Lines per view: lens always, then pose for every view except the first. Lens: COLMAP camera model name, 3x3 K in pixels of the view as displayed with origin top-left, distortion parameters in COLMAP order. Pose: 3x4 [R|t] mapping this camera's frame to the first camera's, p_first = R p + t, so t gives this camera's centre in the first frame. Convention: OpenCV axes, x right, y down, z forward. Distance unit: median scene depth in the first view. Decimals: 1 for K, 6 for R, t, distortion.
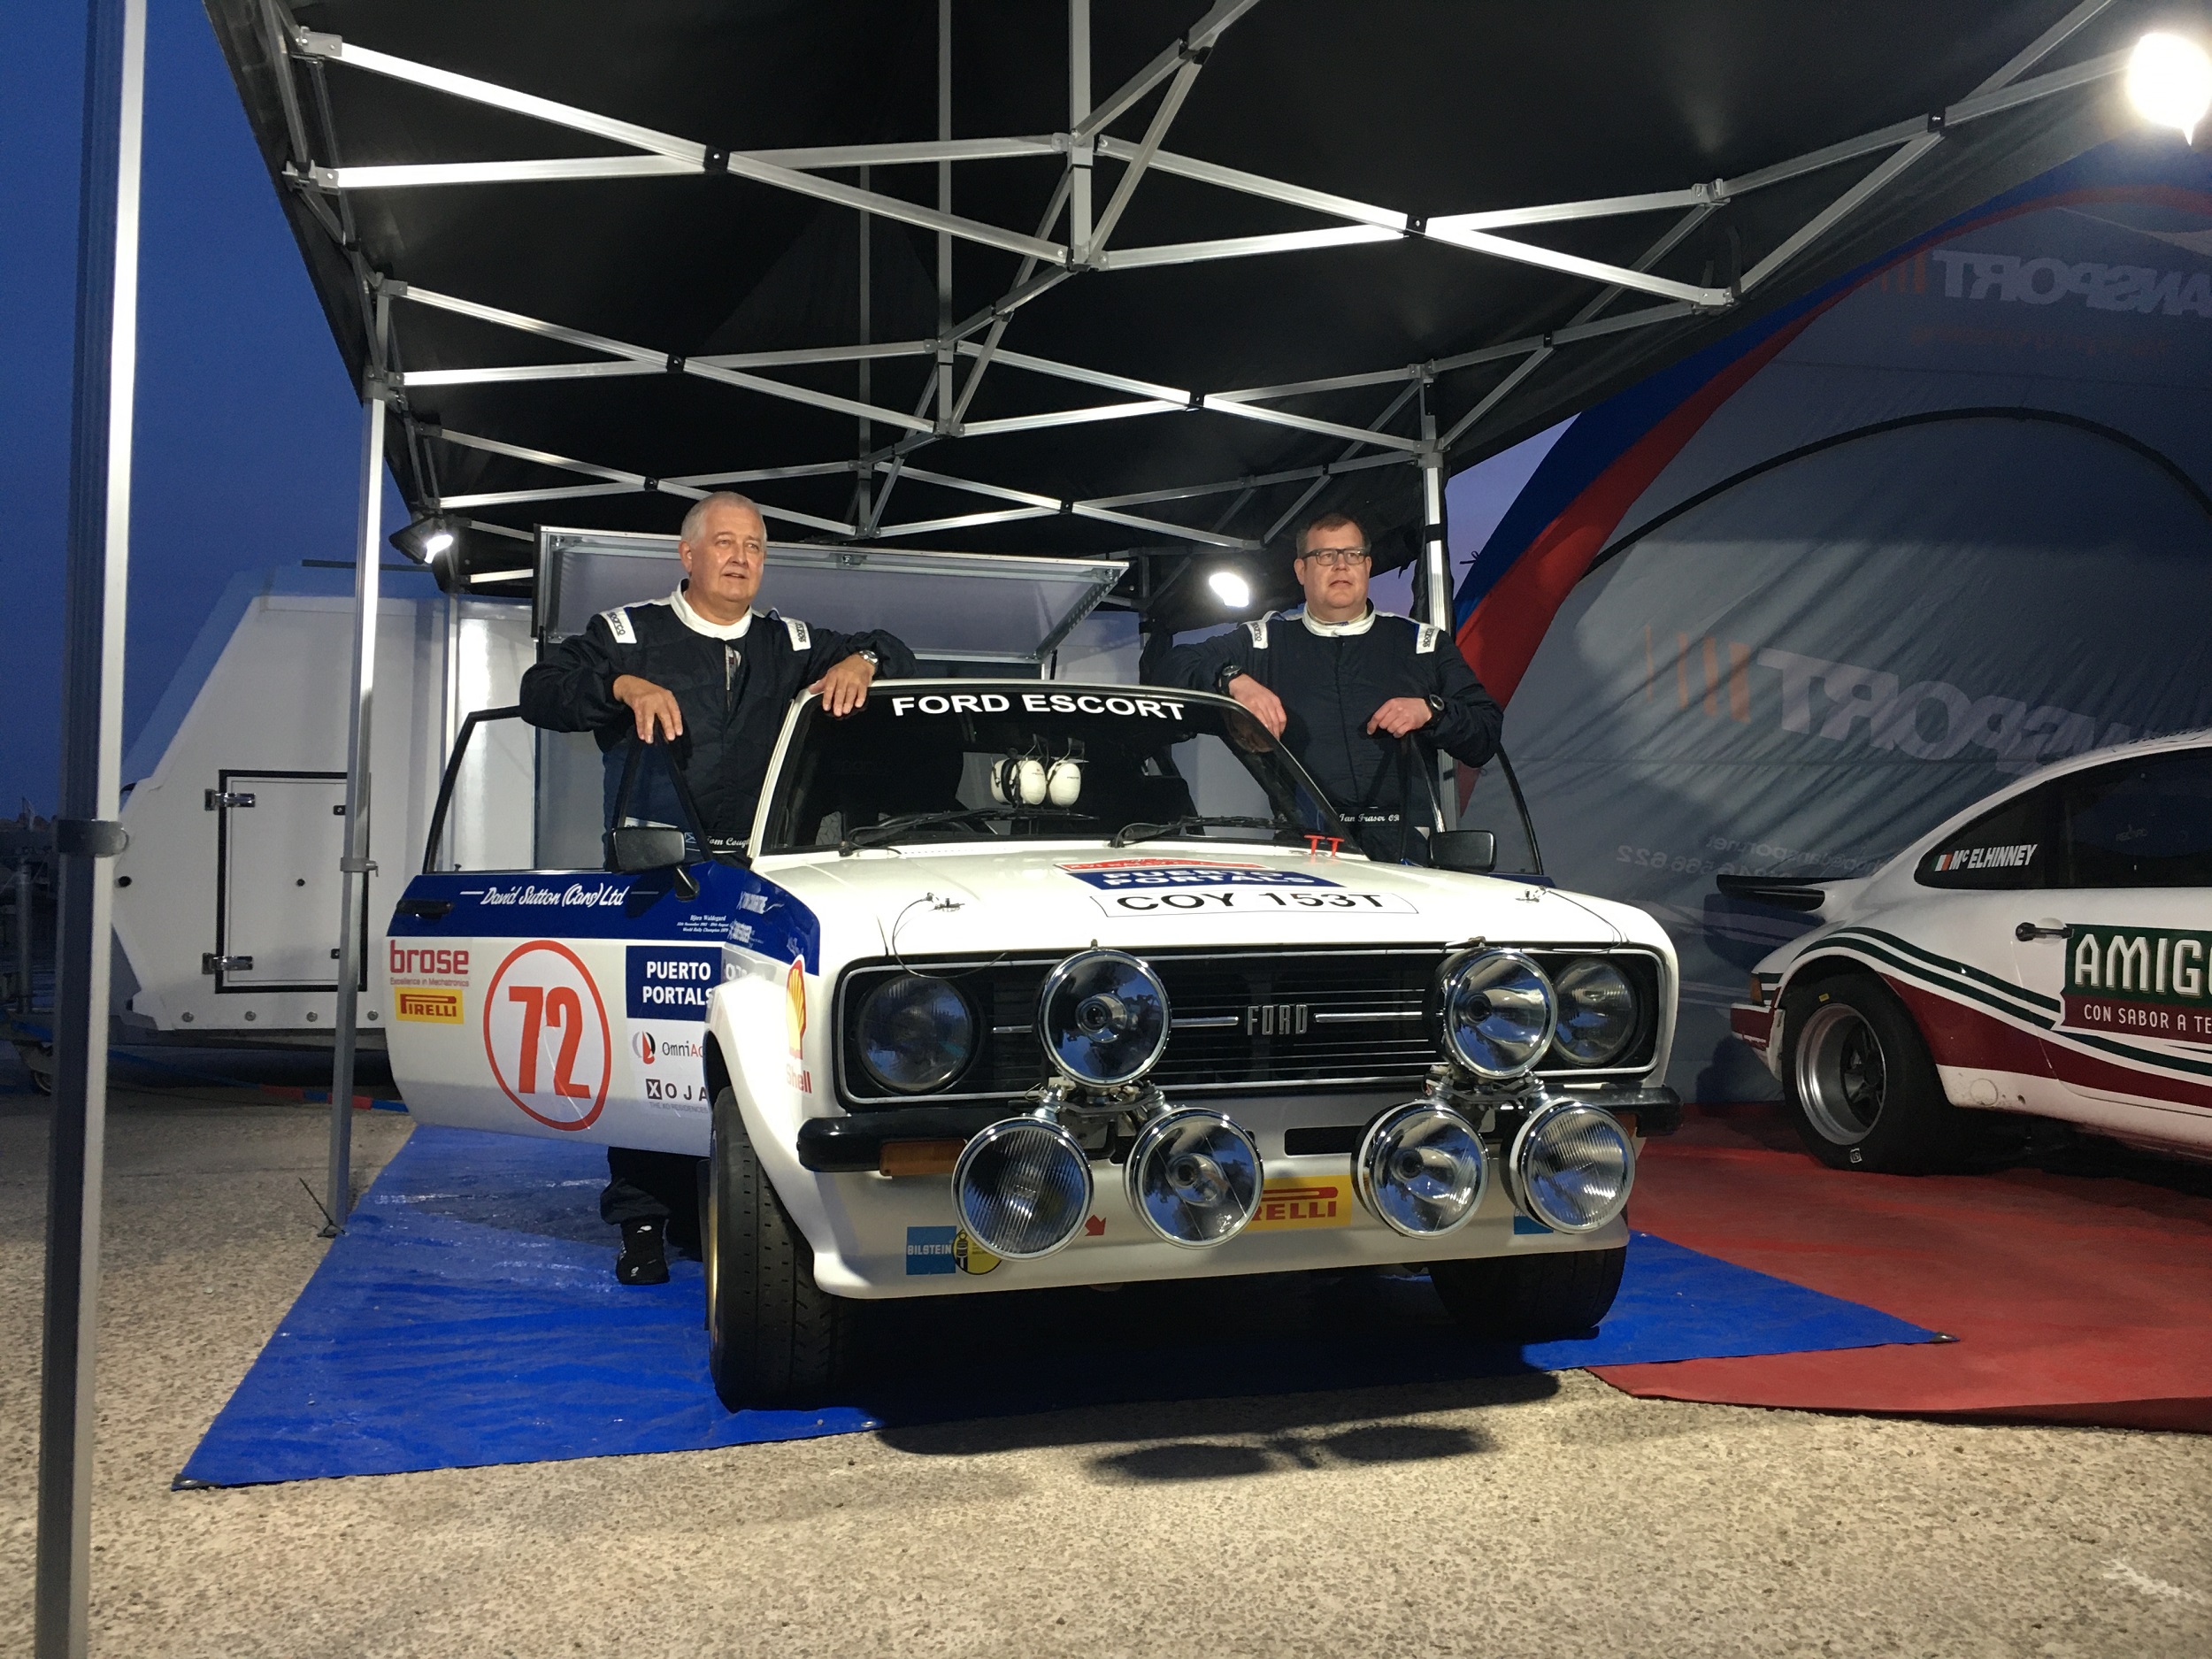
lens RADIAL K [[1890.2, 0, 1062.2], [0, 1890.2, 776.9], [0, 0, 1]] dist [0.046668, -0.011318]
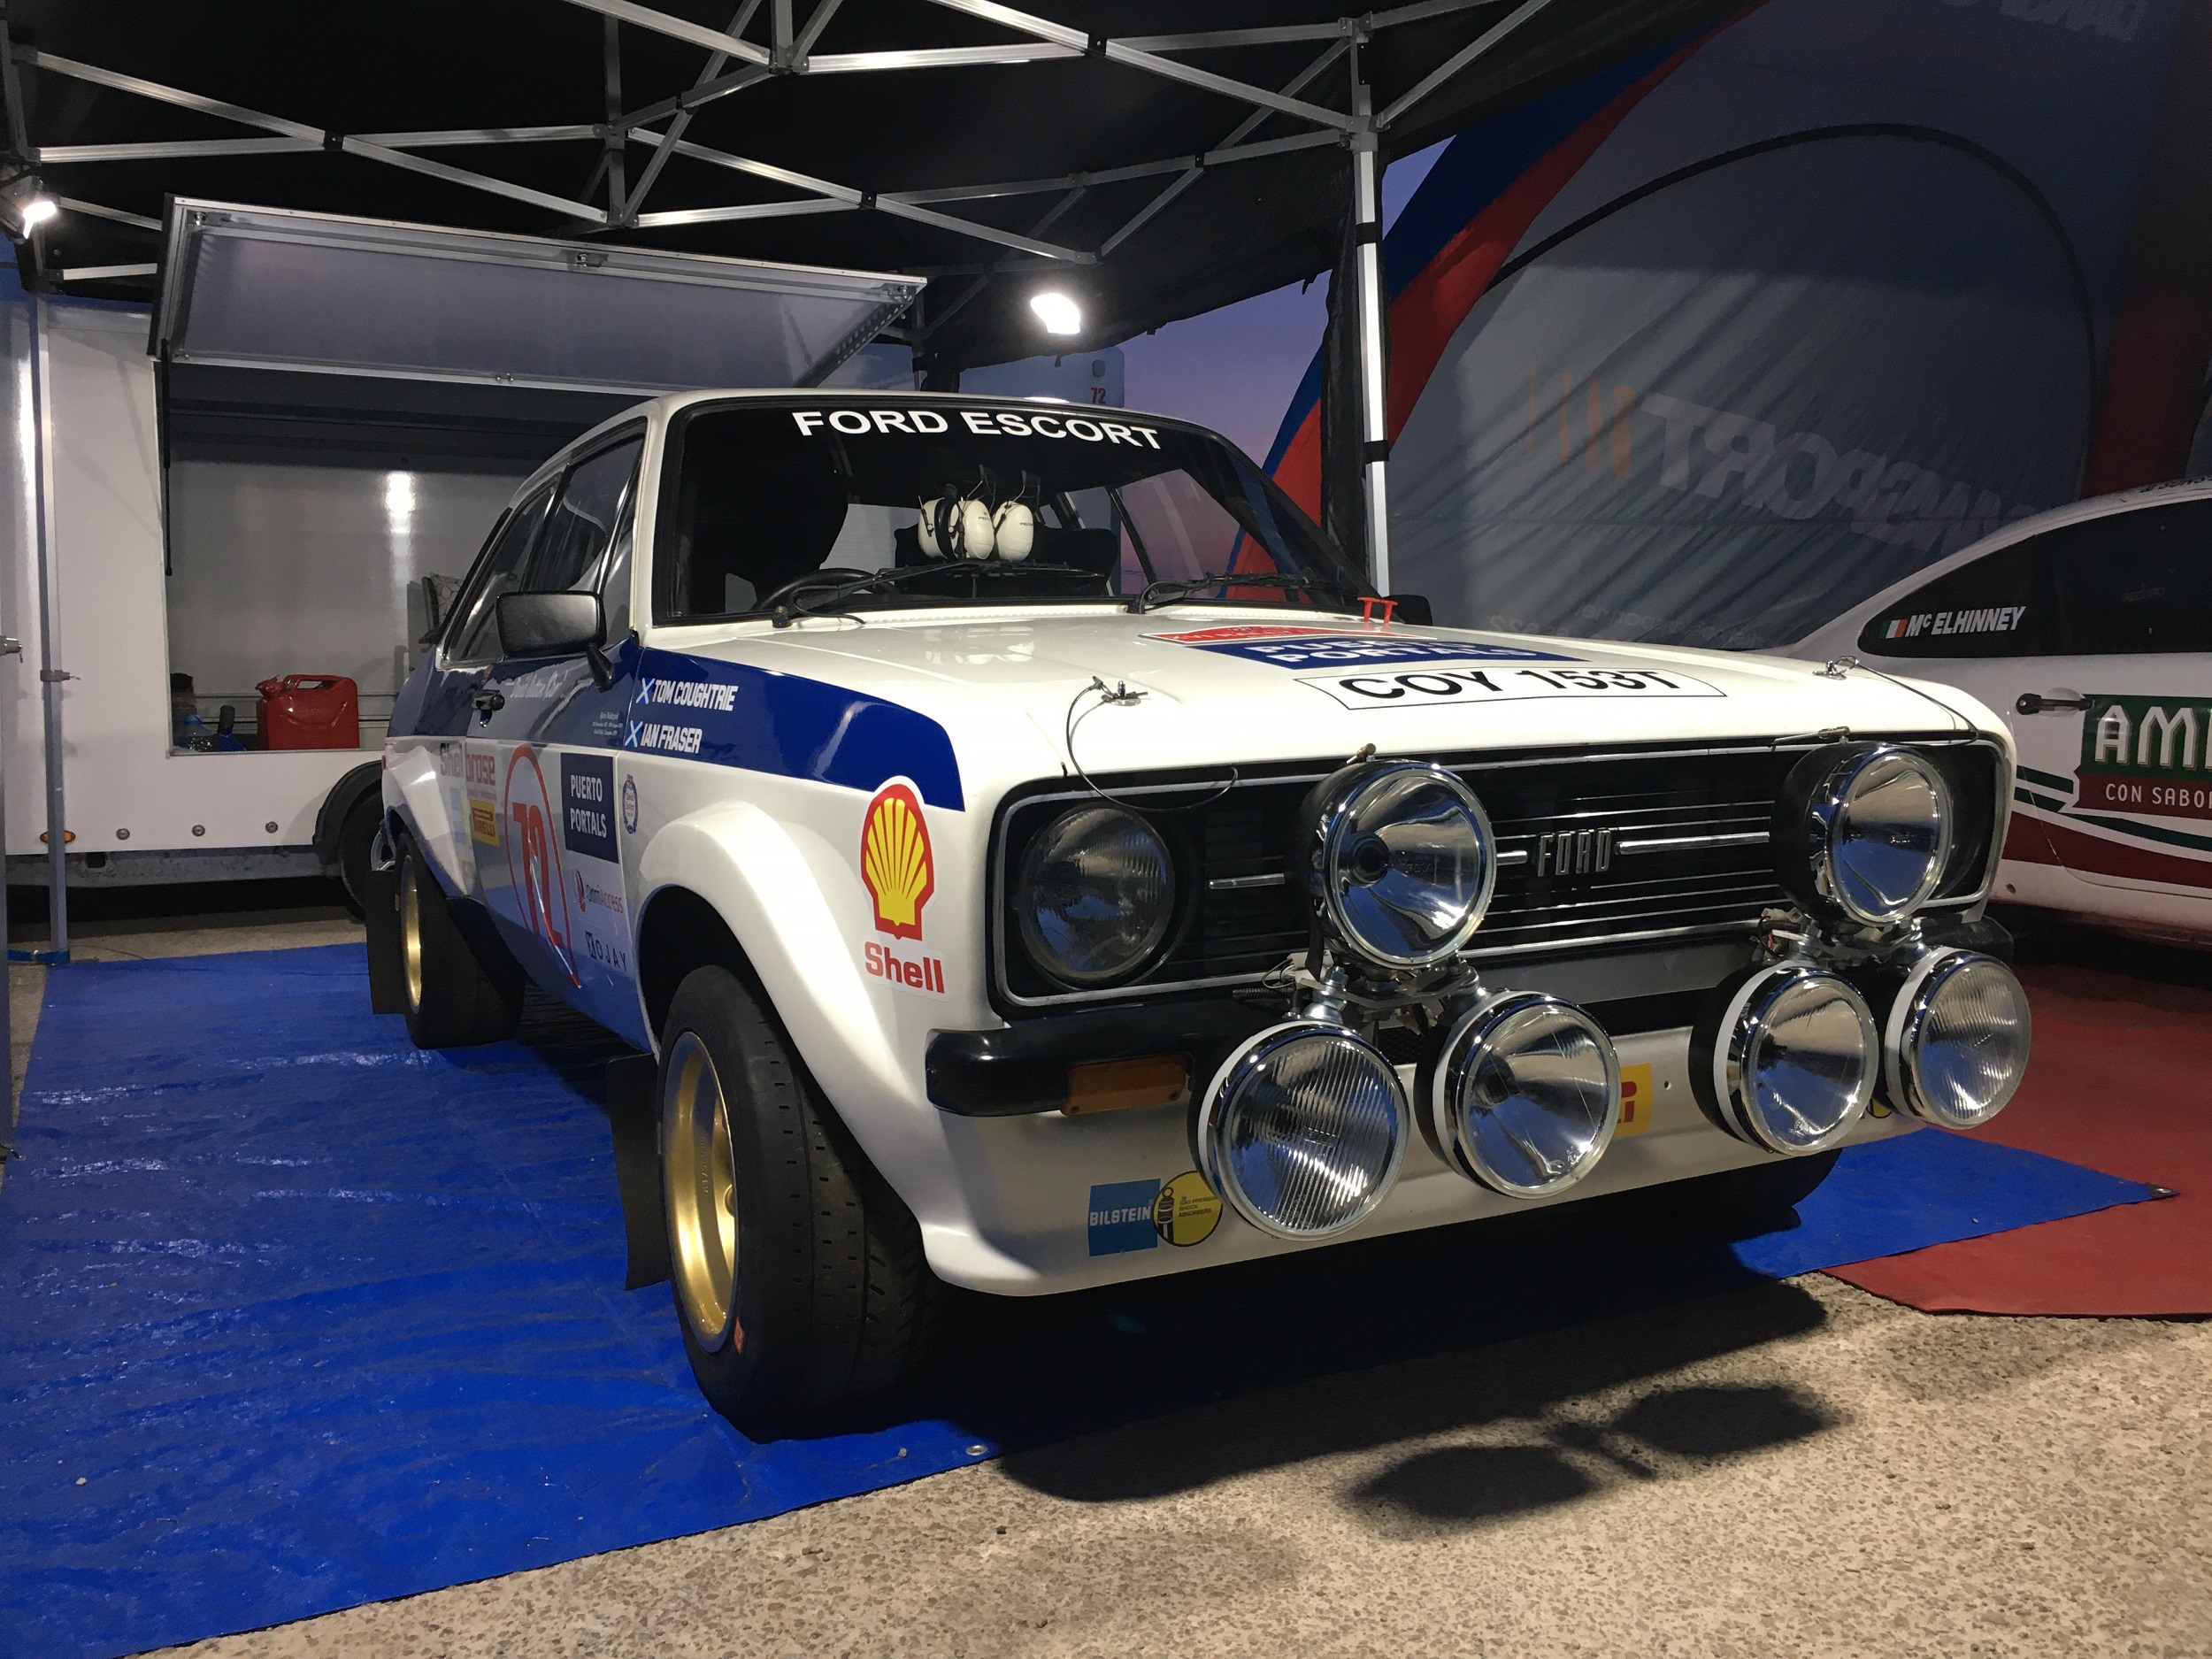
lens RADIAL K [[1913.0, 0, 1060.4], [0, 1913.0, 798.9], [0, 0, 1]] dist [0.046048, -0.040819]
pose [[0.979084, -0.025005, 0.201916, -0.127009], [-0.000541, 0.992095, 0.125485, 0.012227], [-0.203458, -0.122970, 0.971331, 0.213832]]
